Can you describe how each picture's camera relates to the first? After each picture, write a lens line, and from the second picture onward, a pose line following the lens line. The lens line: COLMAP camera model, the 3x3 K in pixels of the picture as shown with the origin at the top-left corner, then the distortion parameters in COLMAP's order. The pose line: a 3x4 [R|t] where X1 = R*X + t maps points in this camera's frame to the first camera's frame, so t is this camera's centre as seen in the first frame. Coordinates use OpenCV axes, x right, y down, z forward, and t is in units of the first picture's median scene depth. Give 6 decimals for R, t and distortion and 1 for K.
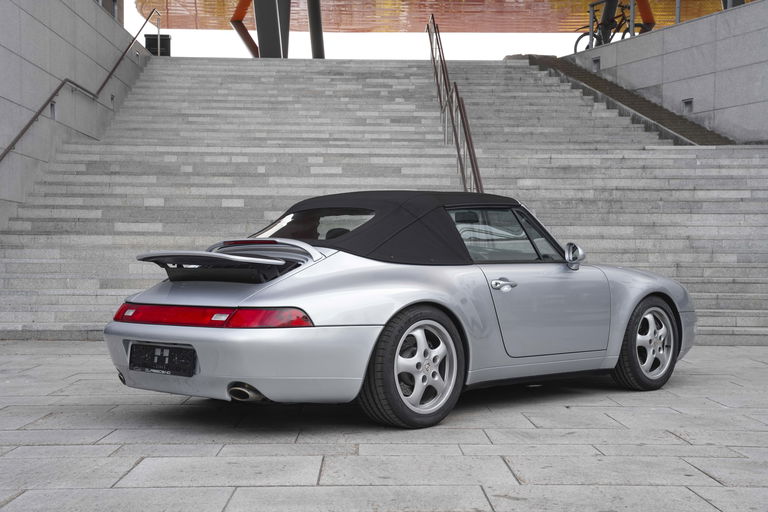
lens RADIAL K [[1093.9, 0, 384.0], [0, 1093.9, 256.0], [0, 0, 1]] dist [0.081728, 0.393723]
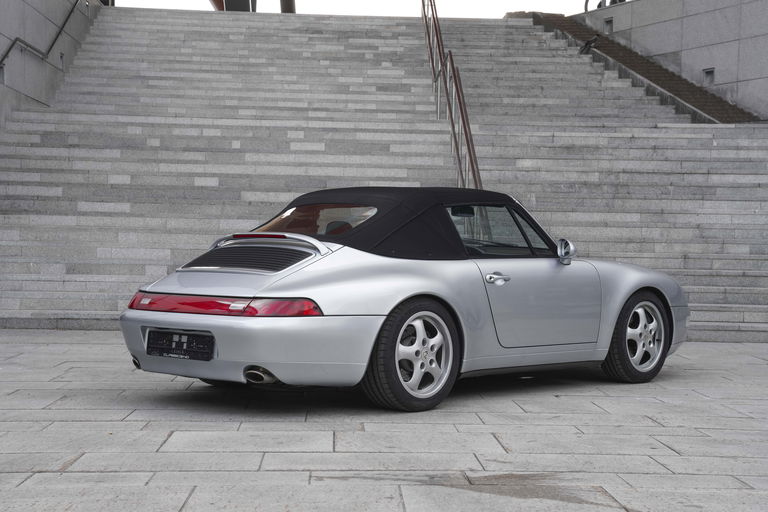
lens RADIAL K [[1332.6, 0, 384.0], [0, 1332.6, 256.0], [0, 0, 1]] dist [0.218459, 0.350137]
pose [[0.999702, 0.012709, 0.020851, -0.011570], [-0.013059, 0.999774, 0.016778, -0.006767], [-0.020633, -0.017045, 0.999642, -0.120911]]
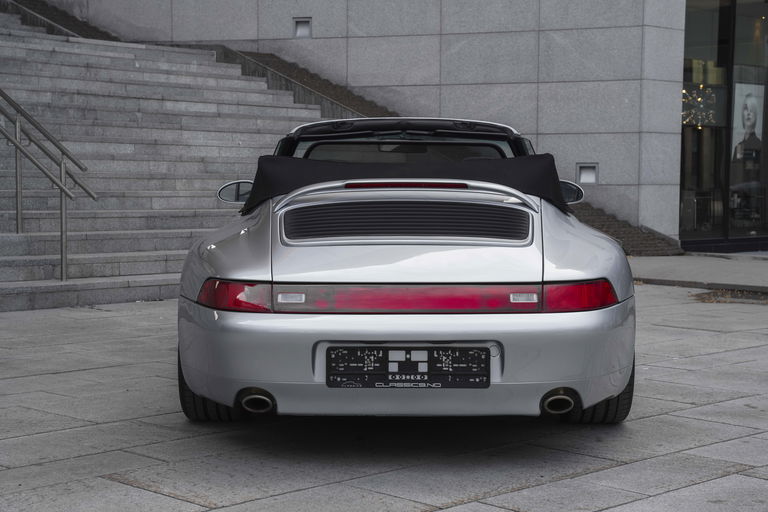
lens RADIAL K [[1317.8, 0, 384.0], [0, 1317.8, 256.0], [0, 0, 1]] dist [0.258371, 0.211564]
pose [[0.720527, -0.039966, 0.692275, -0.289523], [-0.006449, 0.997908, 0.064323, -0.008831], [-0.693397, -0.050811, 0.718762, 0.168473]]
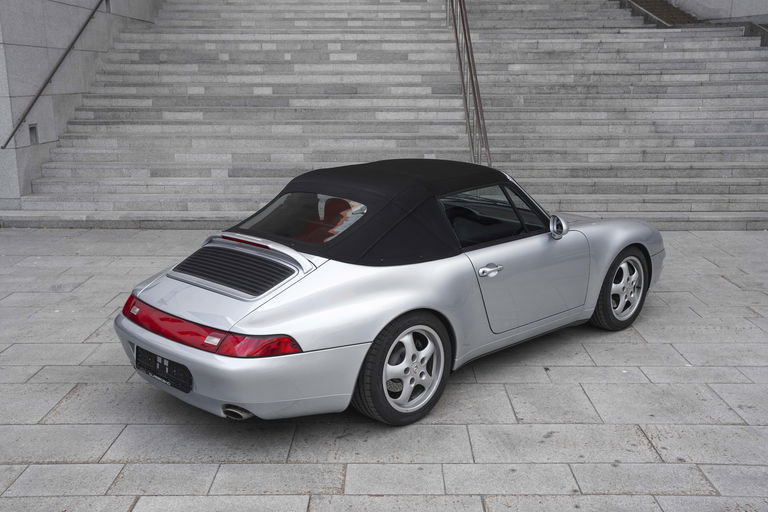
lens RADIAL K [[837.3, 0, 384.0], [0, 837.3, 256.0], [0, 0, 1]] dist [-0.013264, 0.194271]
pose [[0.999710, -0.003064, -0.023885, 0.011324], [0.008270, 0.975233, 0.221026, -0.070889], [0.022616, -0.221160, 0.974975, 0.093239]]
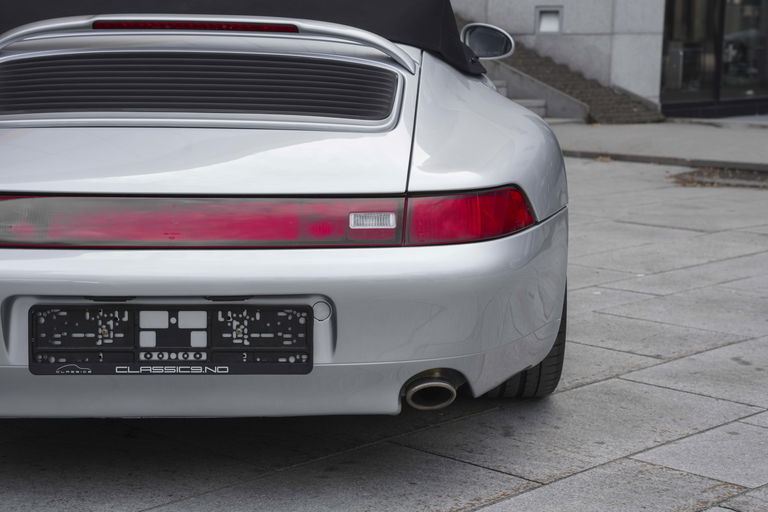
lens RADIAL K [[1462.0, 0, 370.4], [0, 1462.0, 256.0], [0, 0, 1]] dist [0.275753, 0.229045]
pose [[0.705218, -0.104086, 0.701309, -0.195882], [-0.011745, 0.987314, 0.158344, -0.006617], [-0.708893, -0.119904, 0.695049, 0.225992]]
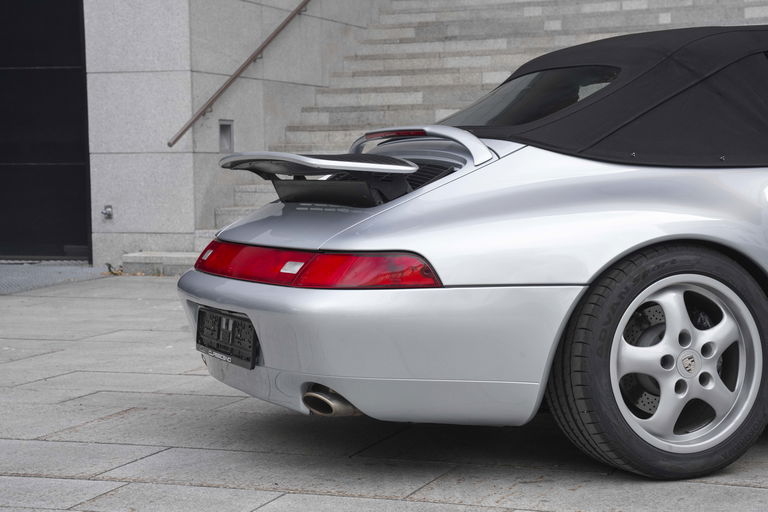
lens RADIAL K [[1465.3, 0, 384.0], [0, 1465.3, 256.0], [0, 0, 1]] dist [0.178030, 1.463489]
pose [[0.928457, 0.005432, -0.371400, 0.064950], [0.020426, 0.997633, 0.065655, 0.000247], [0.370878, -0.068544, 0.926149, 0.114508]]
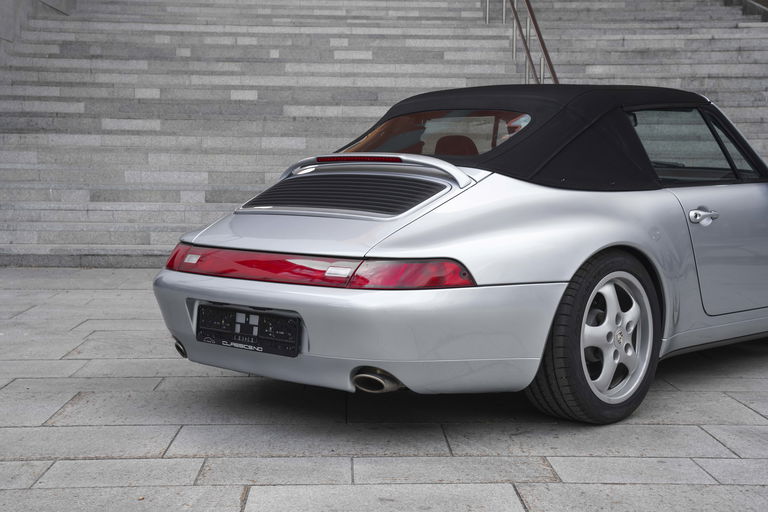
lens RADIAL K [[1188.3, 0, 384.0], [0, 1188.3, 256.0], [0, 0, 1]] dist [0.117034, 0.526270]
pose [[0.999807, -0.001110, 0.019606, -0.049361], [-0.000636, 0.996047, 0.088822, -0.007571], [-0.019627, -0.088817, 0.995855, 0.093456]]
